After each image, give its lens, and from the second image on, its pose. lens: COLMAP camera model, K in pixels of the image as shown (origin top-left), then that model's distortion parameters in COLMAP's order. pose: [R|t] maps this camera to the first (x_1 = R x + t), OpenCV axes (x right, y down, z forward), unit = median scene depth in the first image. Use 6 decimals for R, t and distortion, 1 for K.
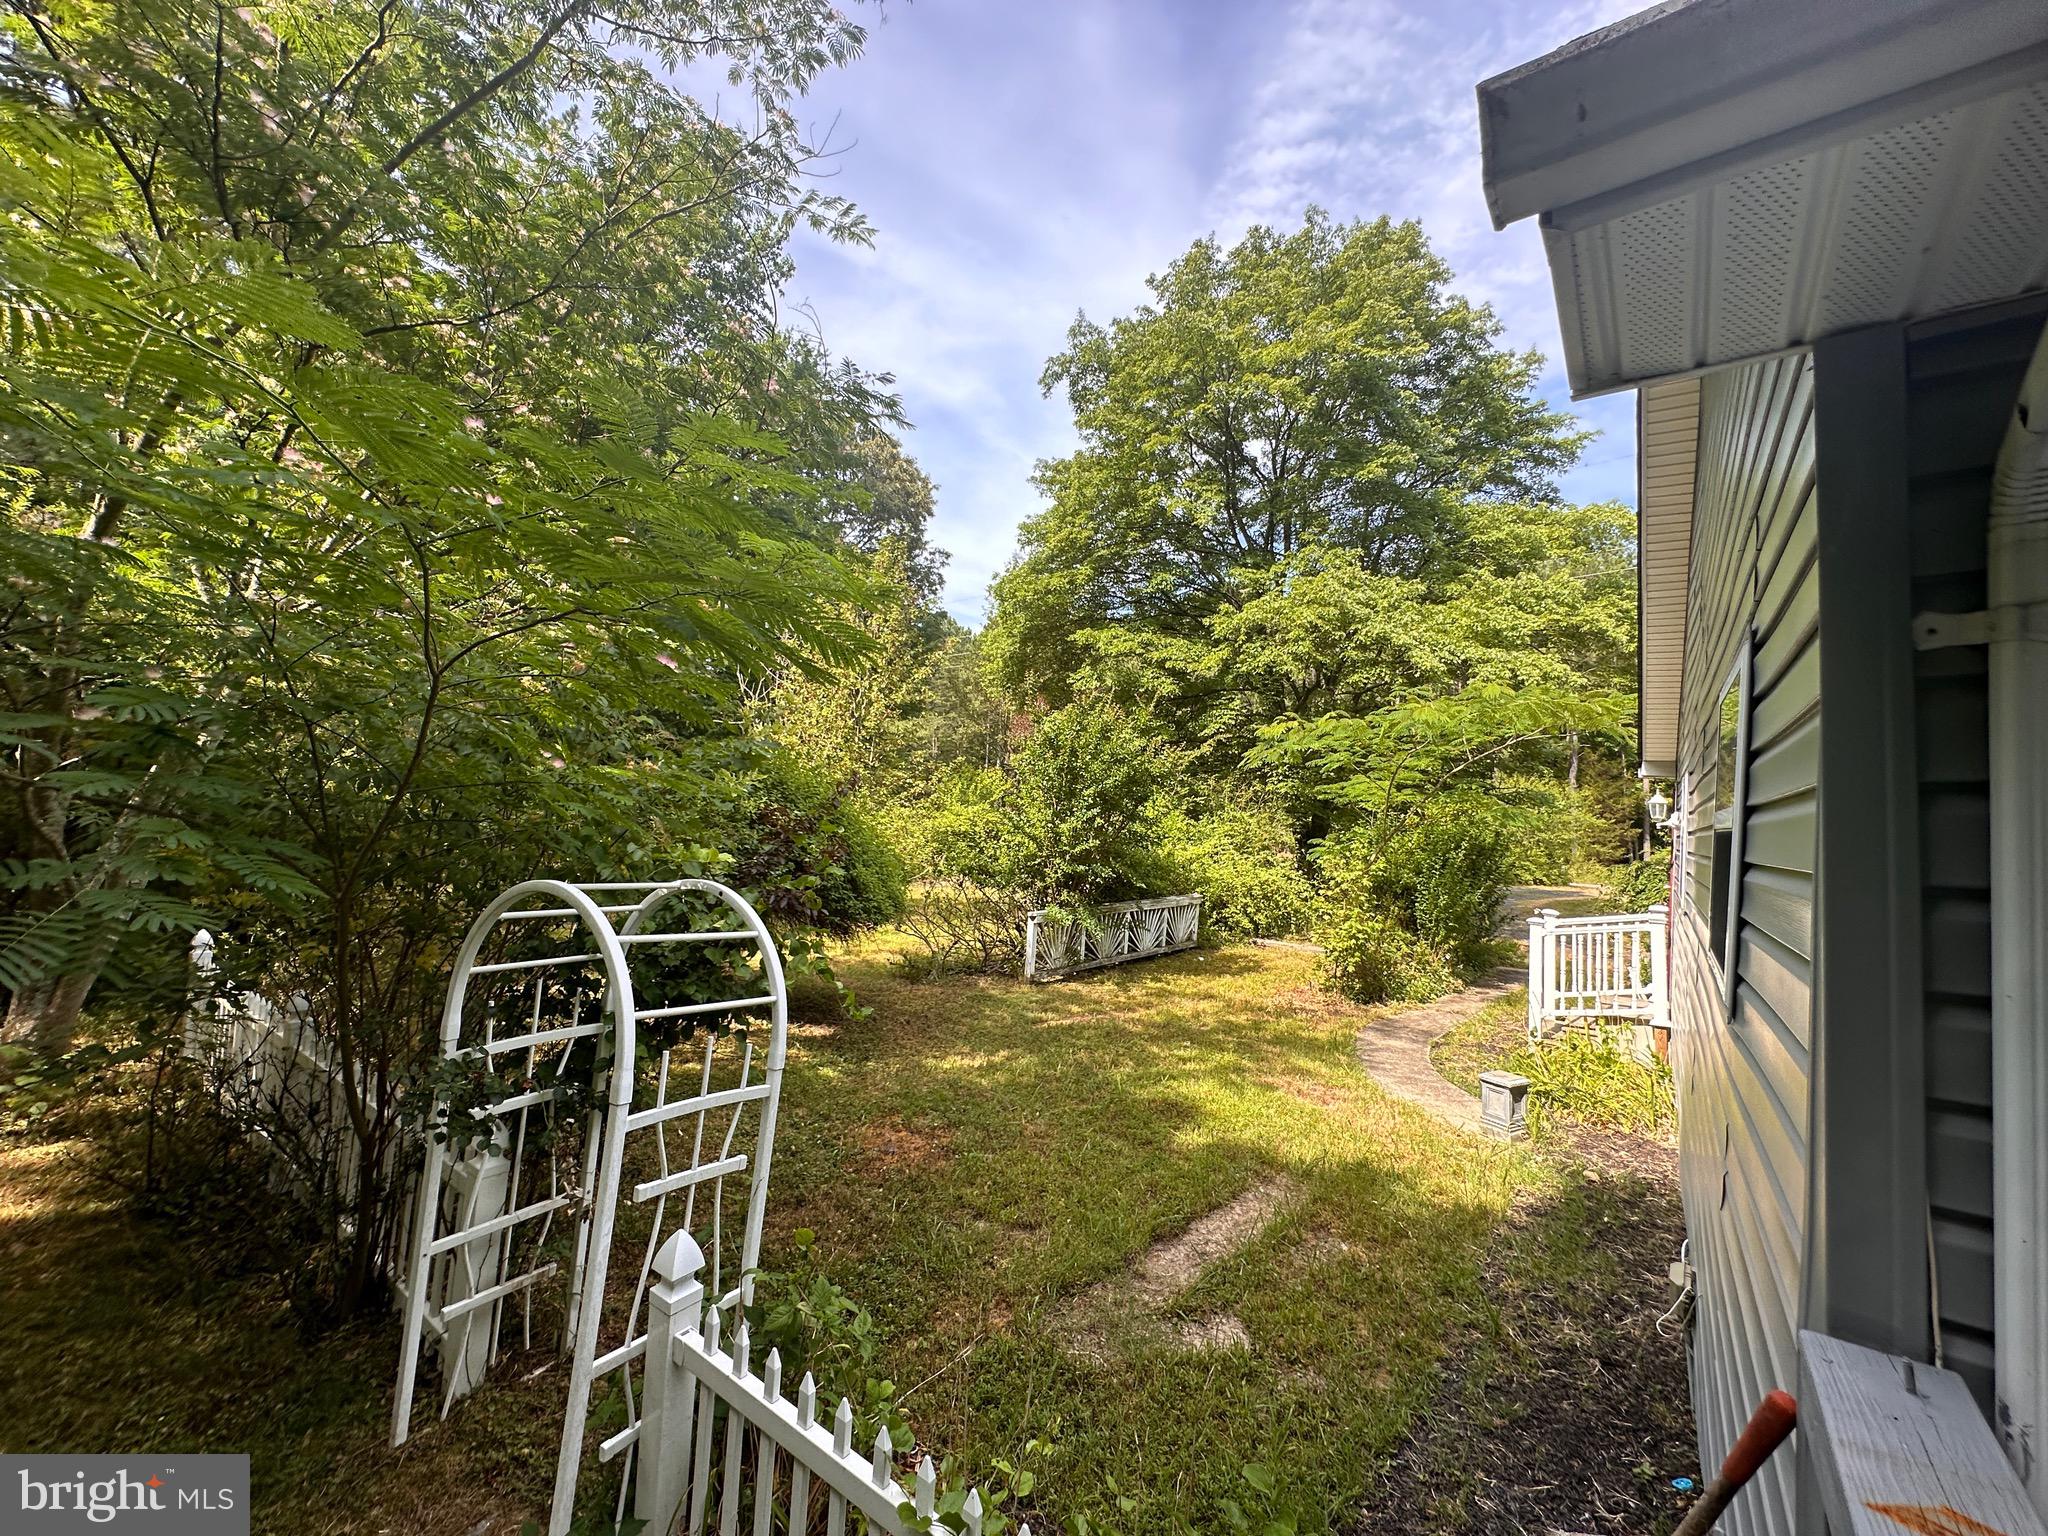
lens RADIAL K [[819.5, 0, 1024.9], [0, 819.5, 756.8], [0, 0, 1]] dist [-0.001784, 0.000789]
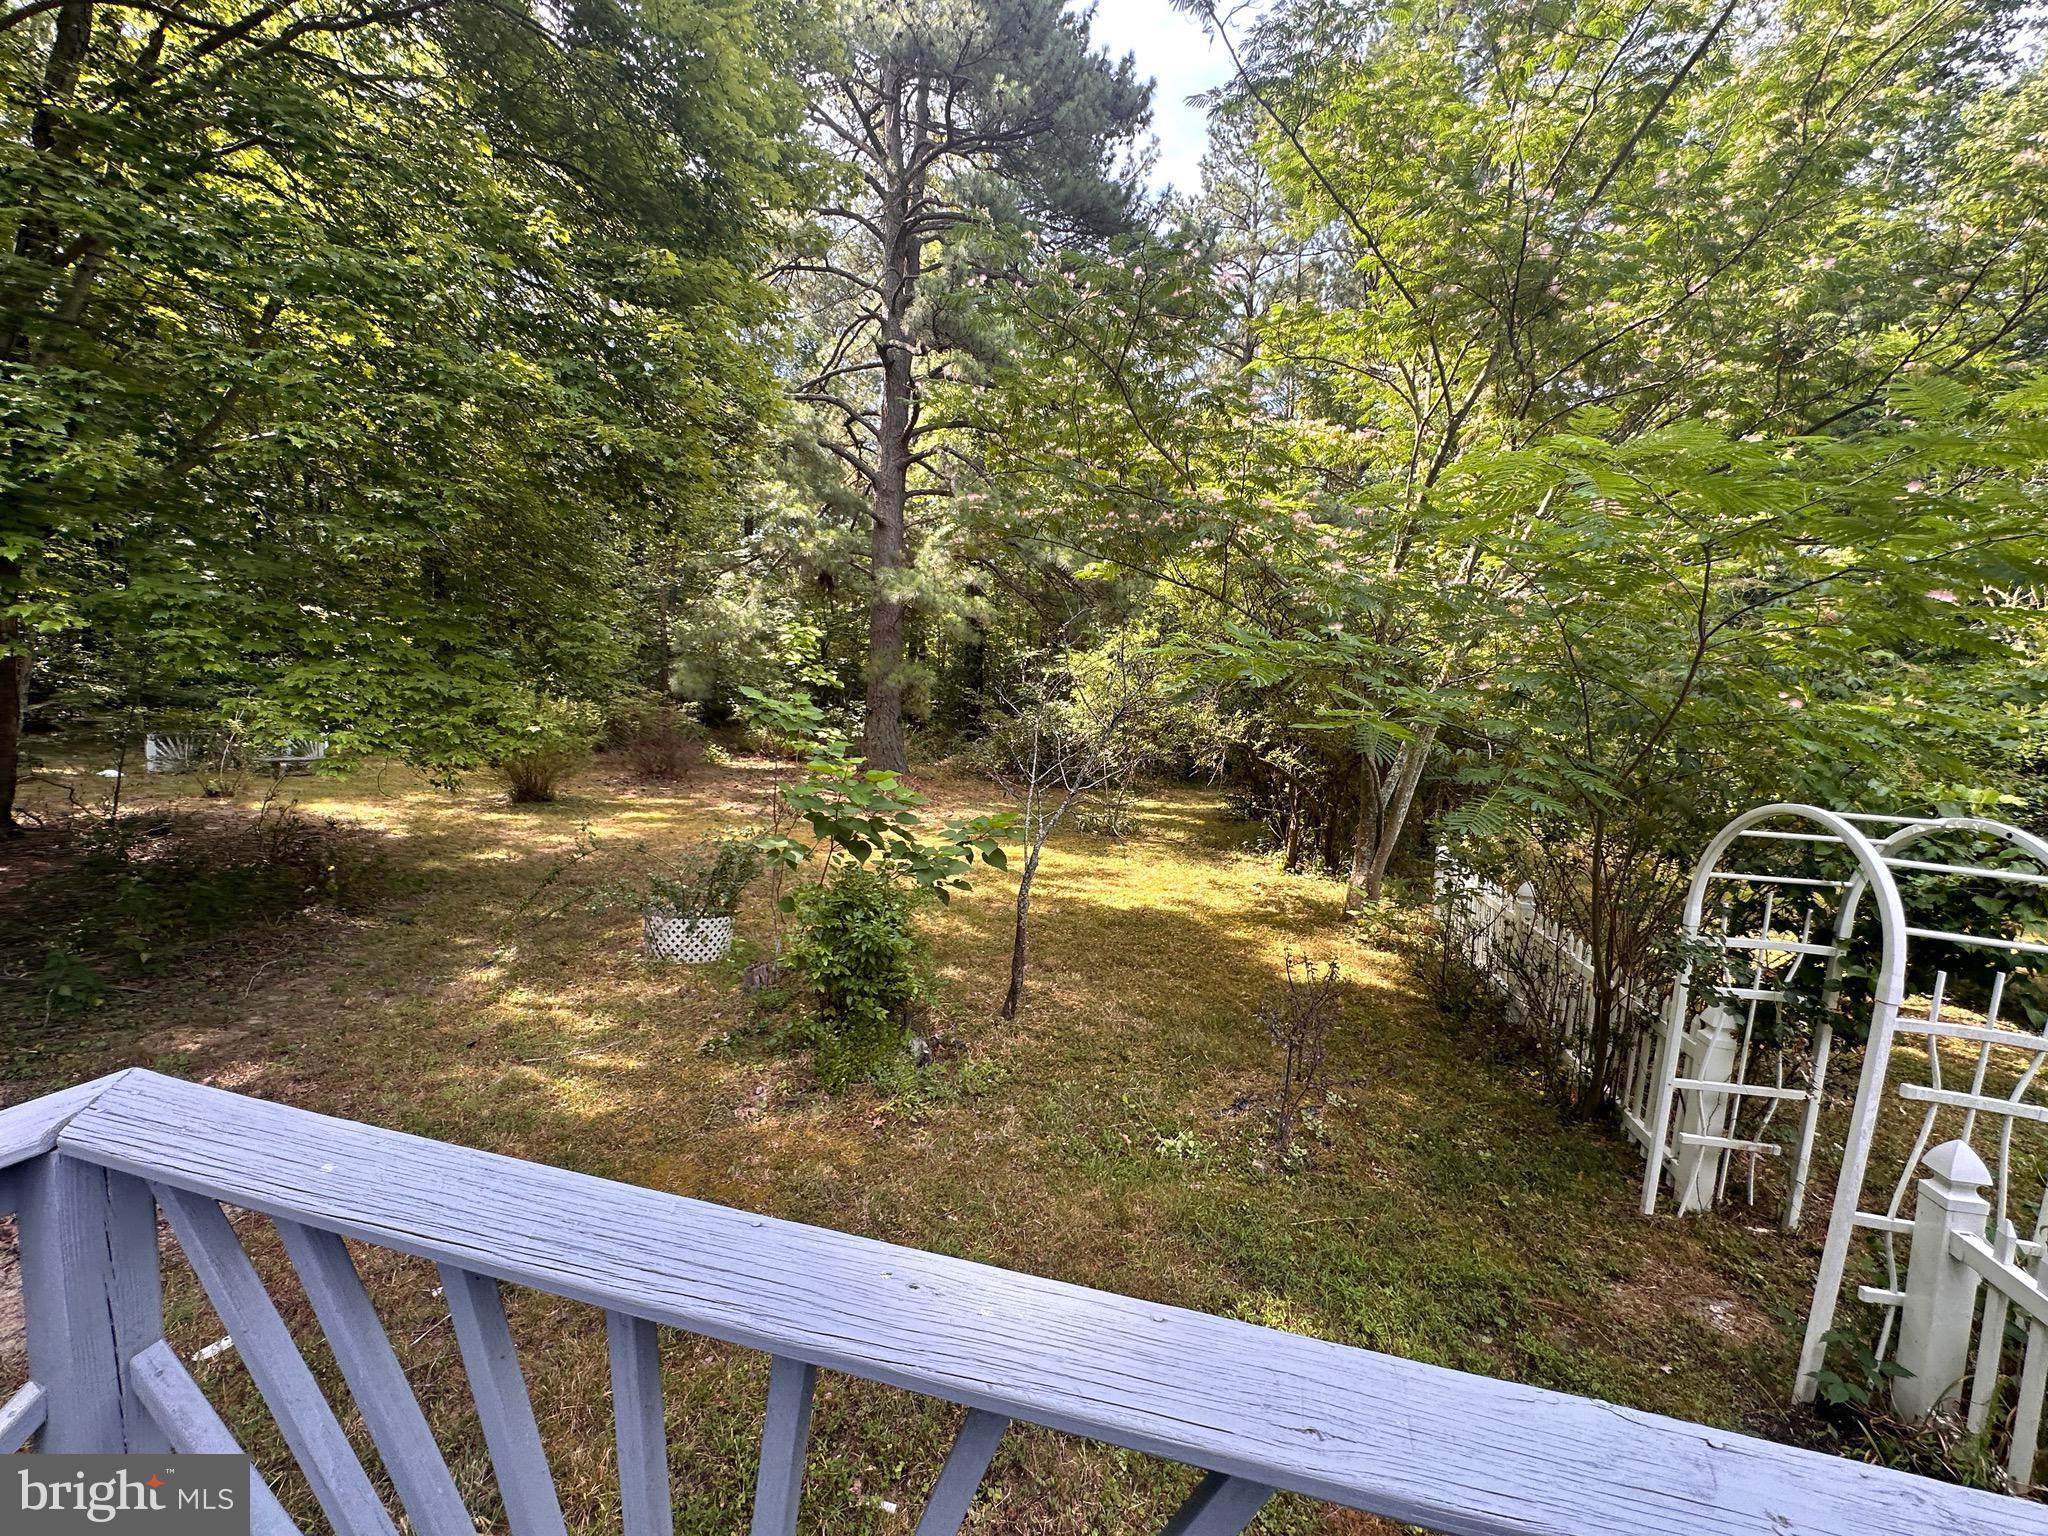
lens RADIAL K [[819.5, 0, 1025.2], [0, 819.5, 779.0], [0, 0, 1]] dist [-0.001784, 0.000789]
pose [[0.375495, 0.038886, -0.926008, 0.071975], [0.047348, 0.997010, 0.061067, -0.006766], [0.925614, -0.066775, 0.372531, -0.401882]]
